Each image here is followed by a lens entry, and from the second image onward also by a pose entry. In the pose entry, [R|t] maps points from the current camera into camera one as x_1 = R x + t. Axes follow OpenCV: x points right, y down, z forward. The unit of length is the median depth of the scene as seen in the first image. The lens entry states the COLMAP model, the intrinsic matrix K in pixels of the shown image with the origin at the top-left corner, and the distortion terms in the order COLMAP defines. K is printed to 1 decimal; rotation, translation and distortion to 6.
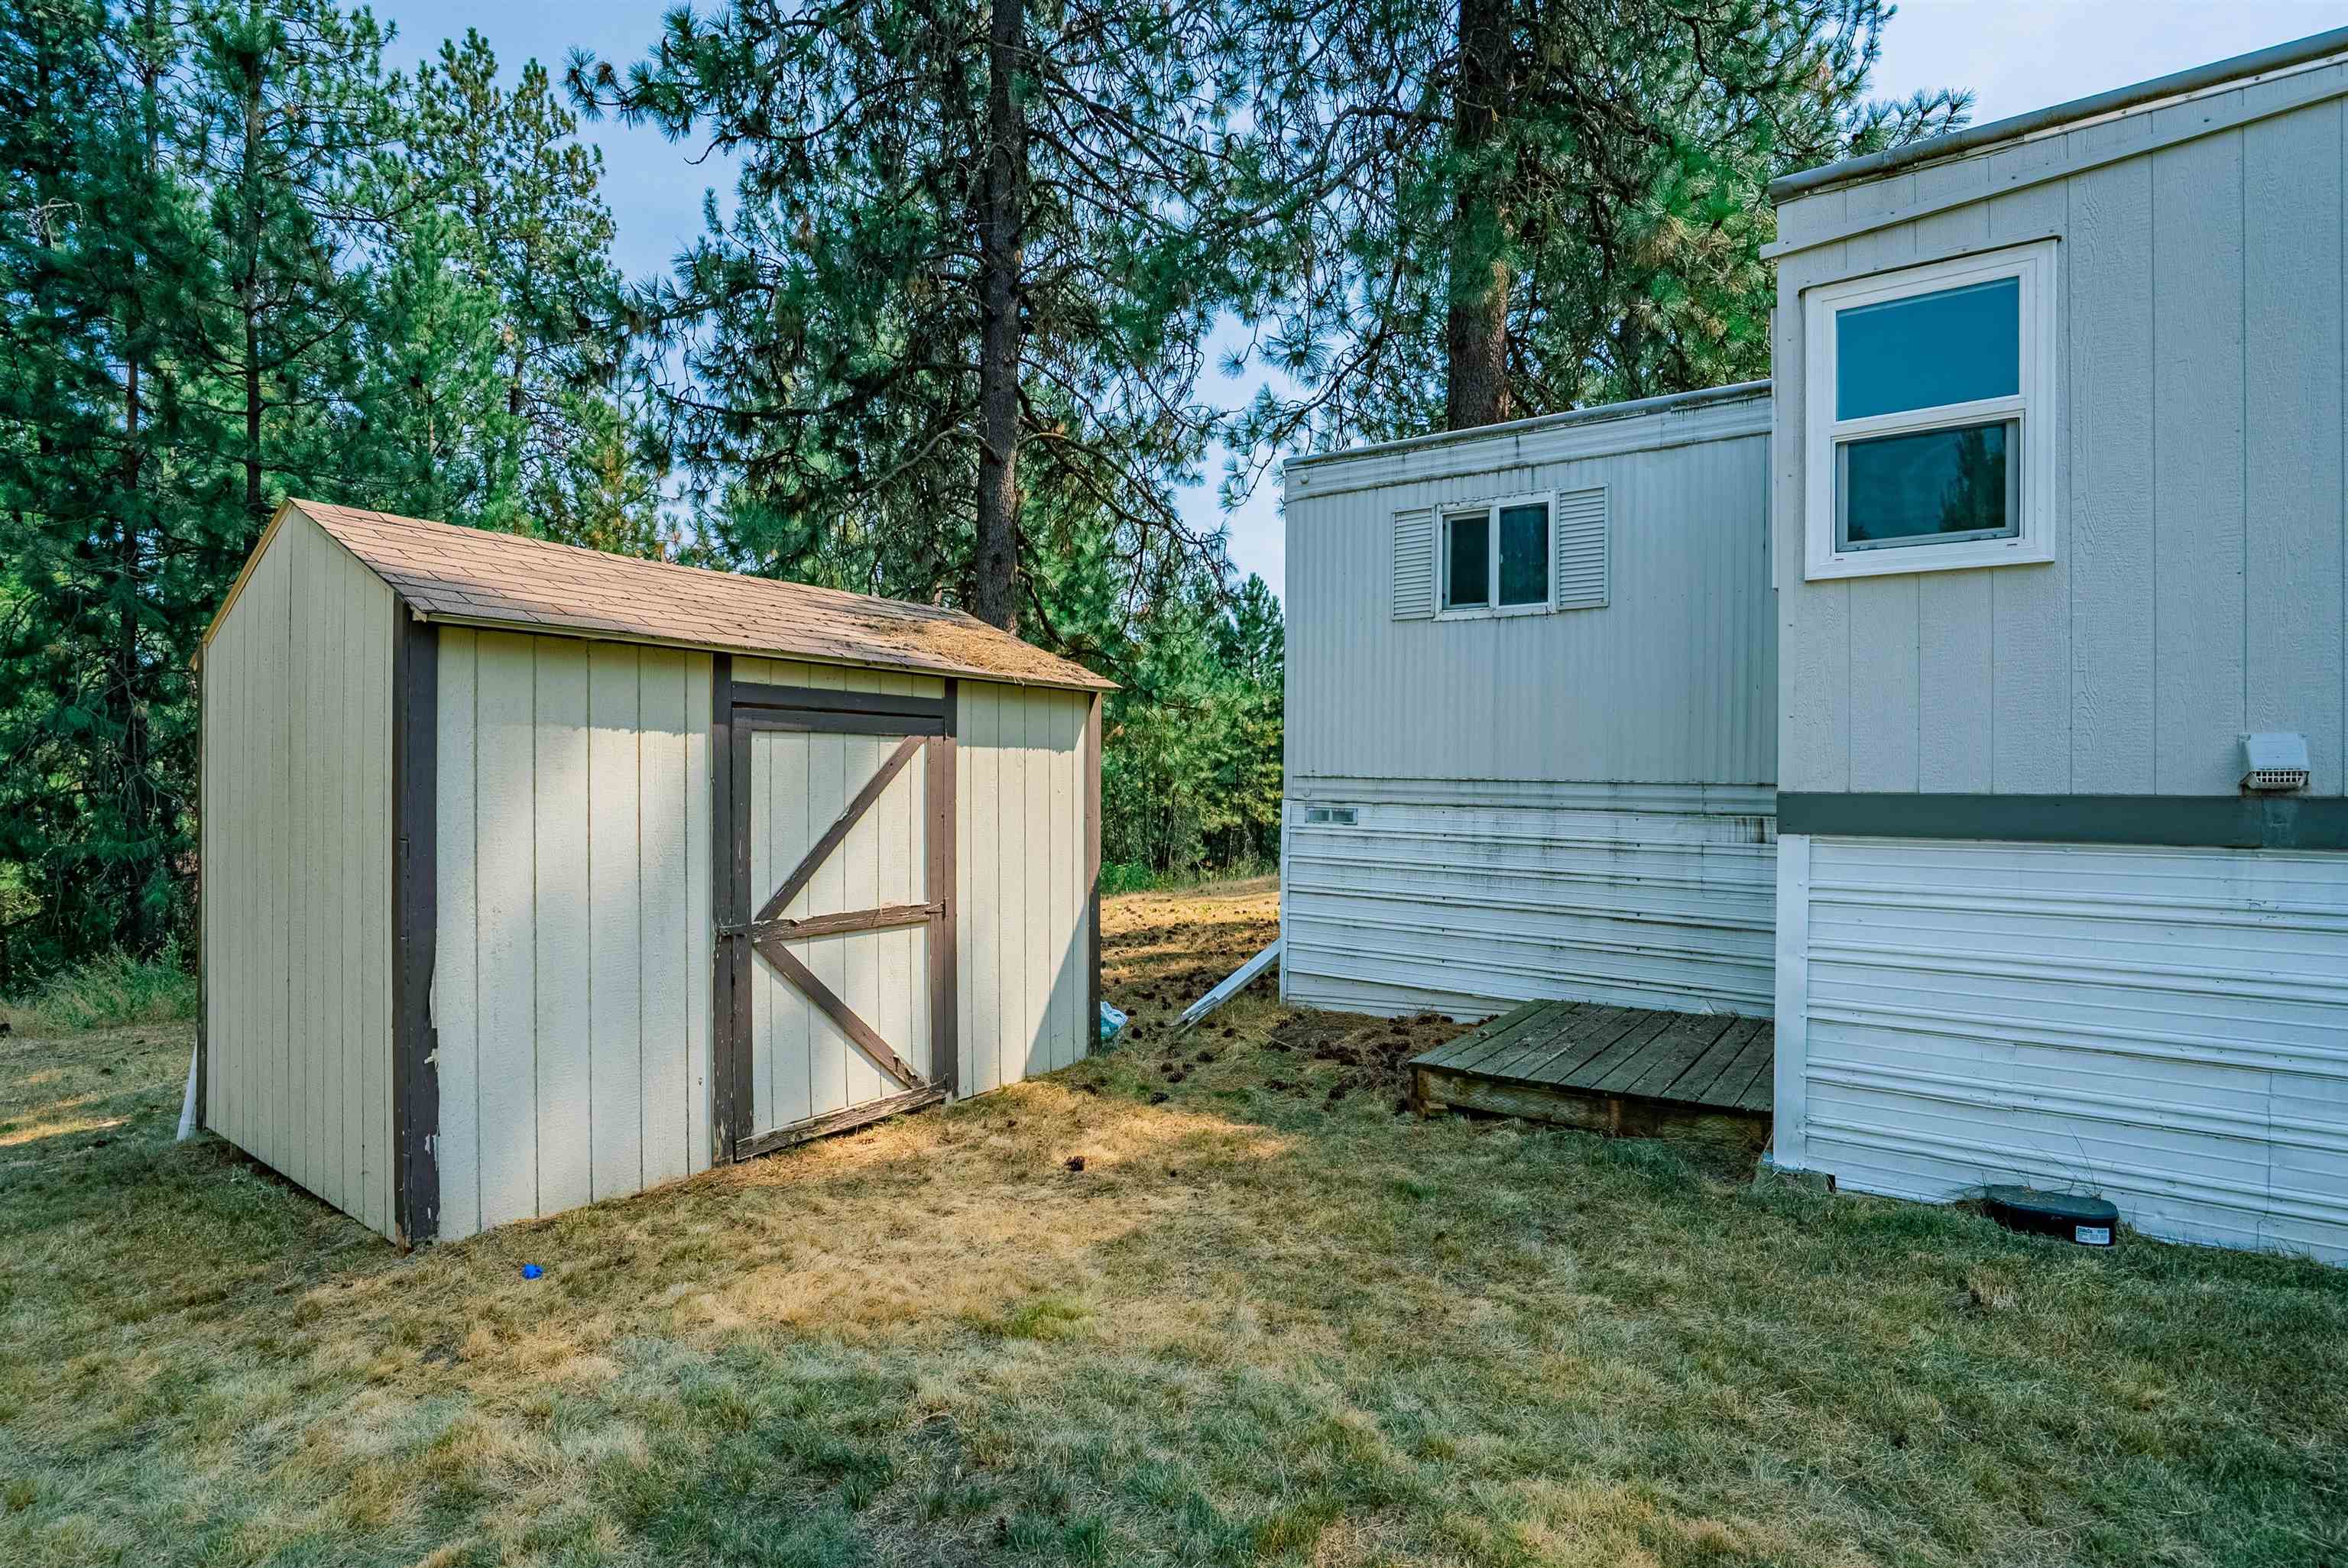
lens RADIAL K [[1108.0, 0, 1174.0], [0, 1108.0, 784.0], [0, 0, 1]] dist [-0.039497, 0.000367]
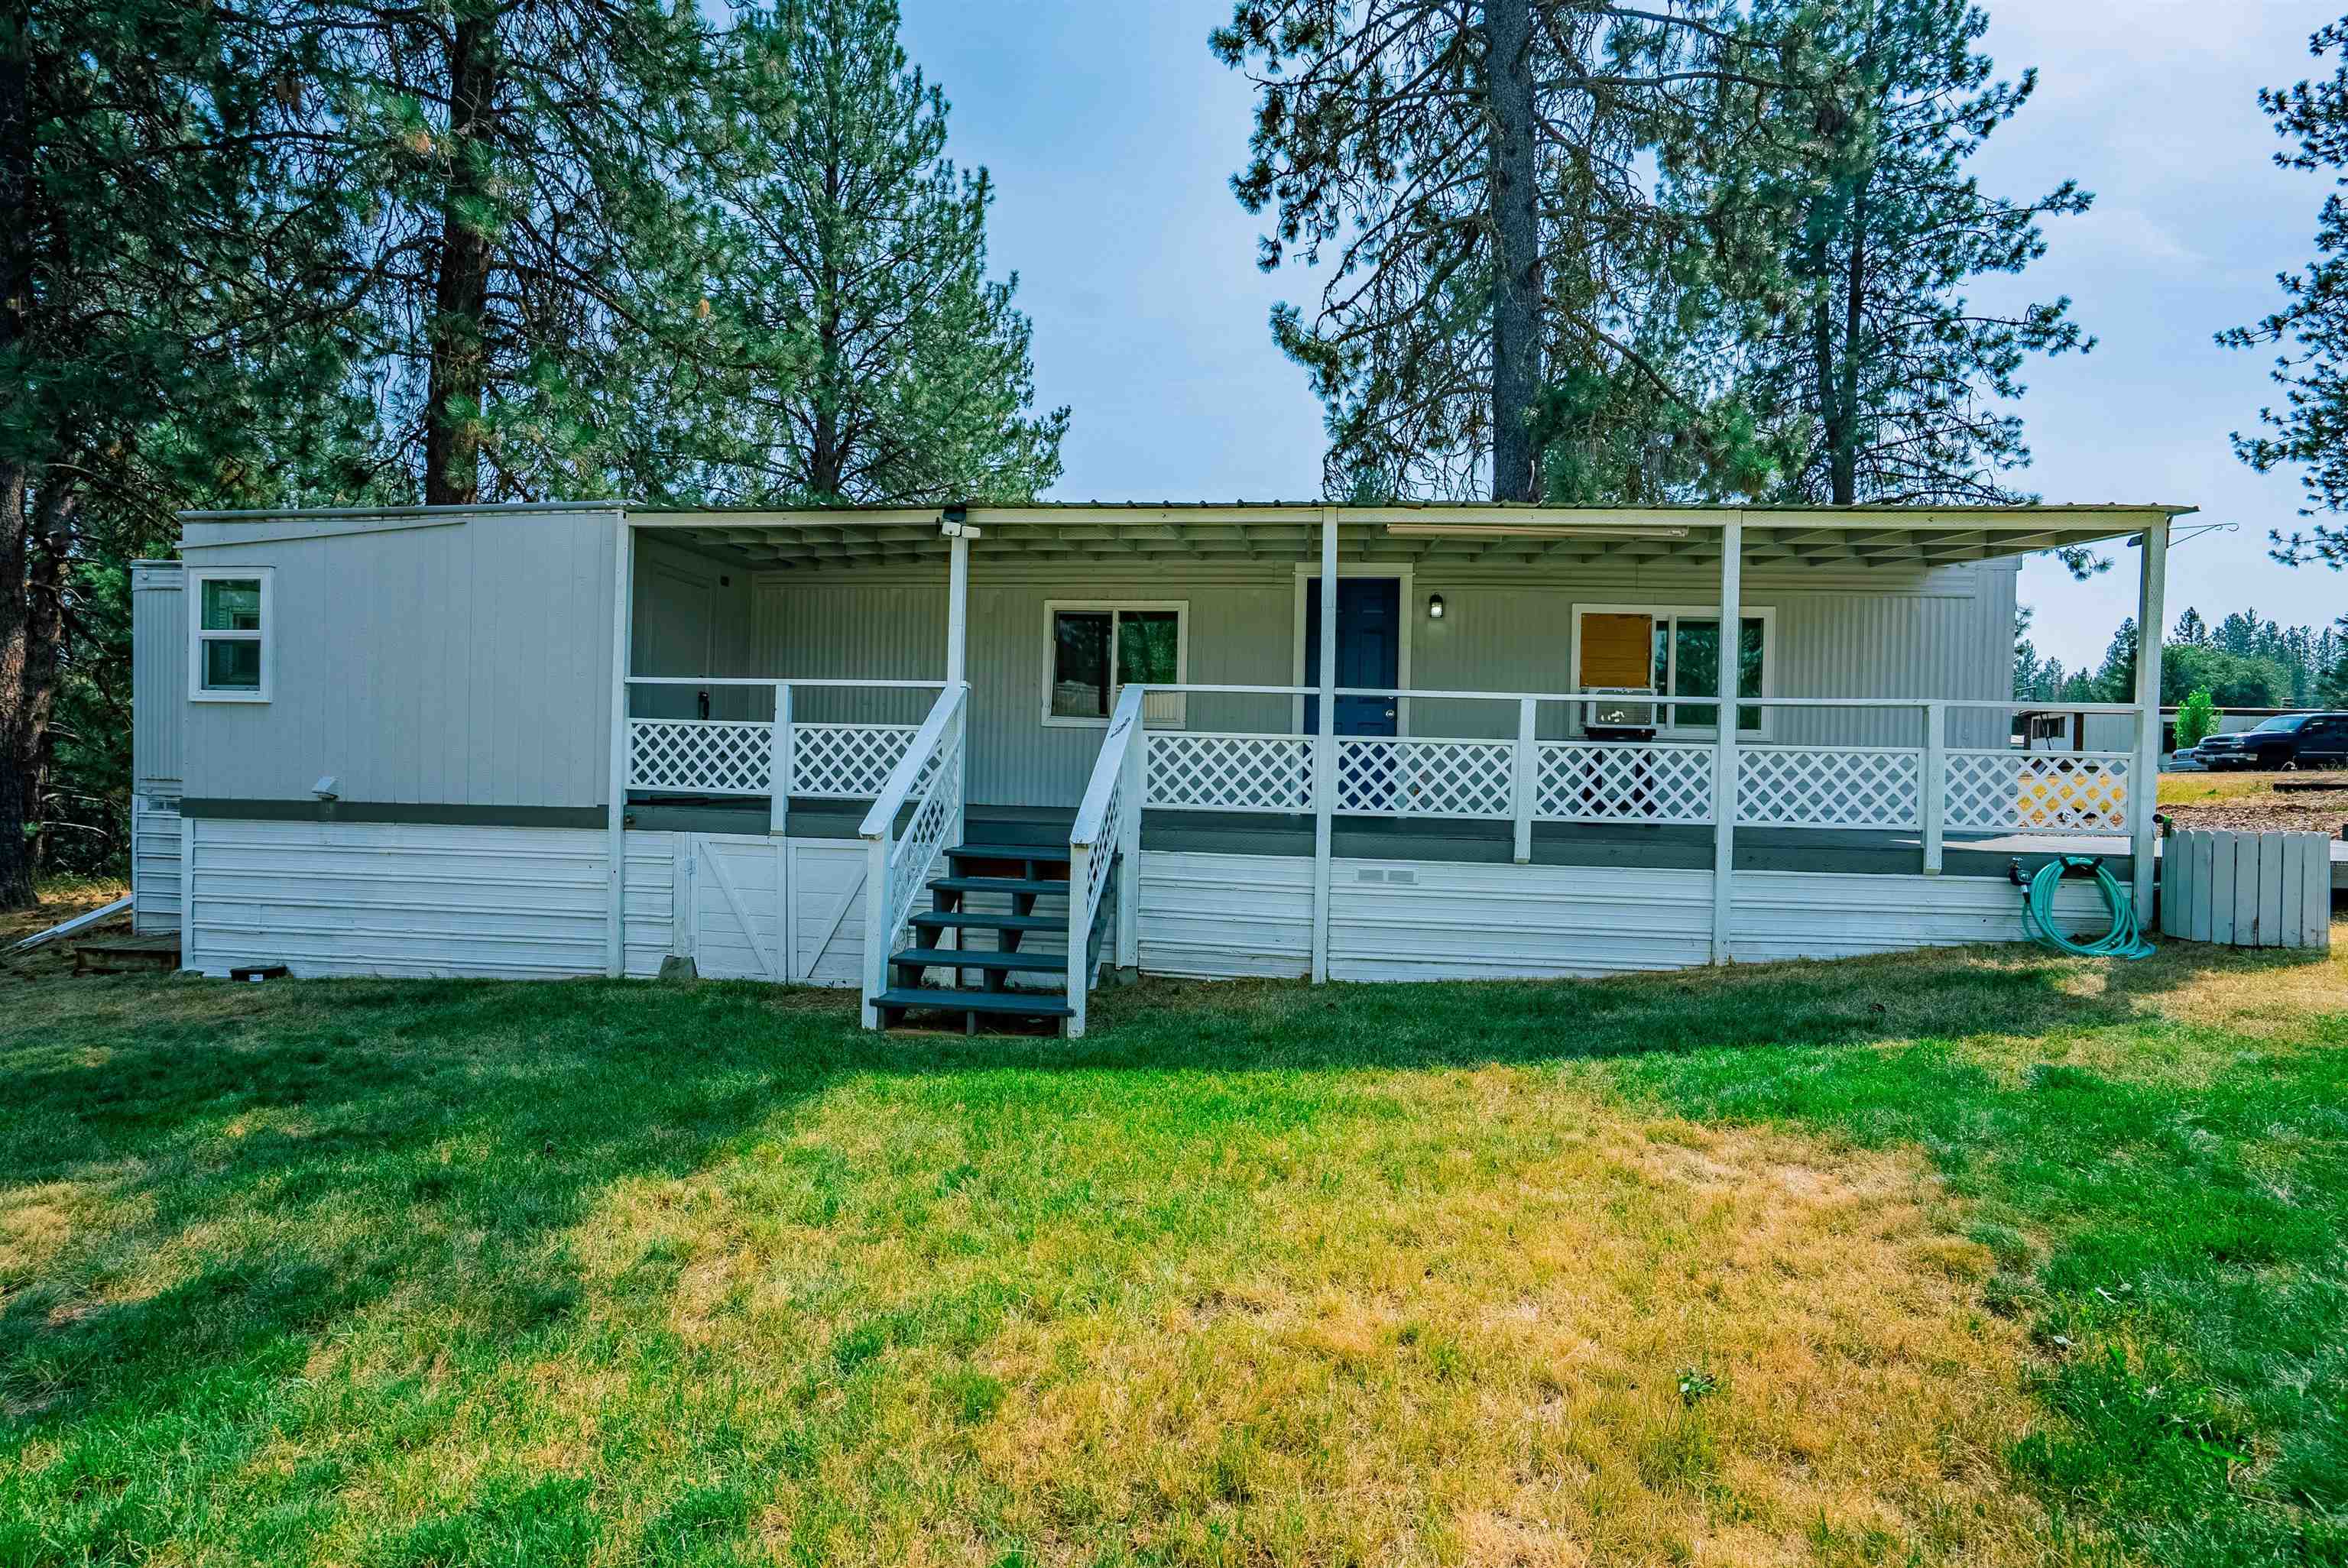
lens RADIAL K [[1108.0, 0, 1174.0], [0, 1108.0, 784.0], [0, 0, 1]] dist [-0.039497, 0.000367]
pose [[0.861808, -0.001166, 0.507234, 0.915163], [-0.008996, 0.999805, 0.017582, -0.058520], [-0.507156, -0.019716, 0.861629, -1.426143]]
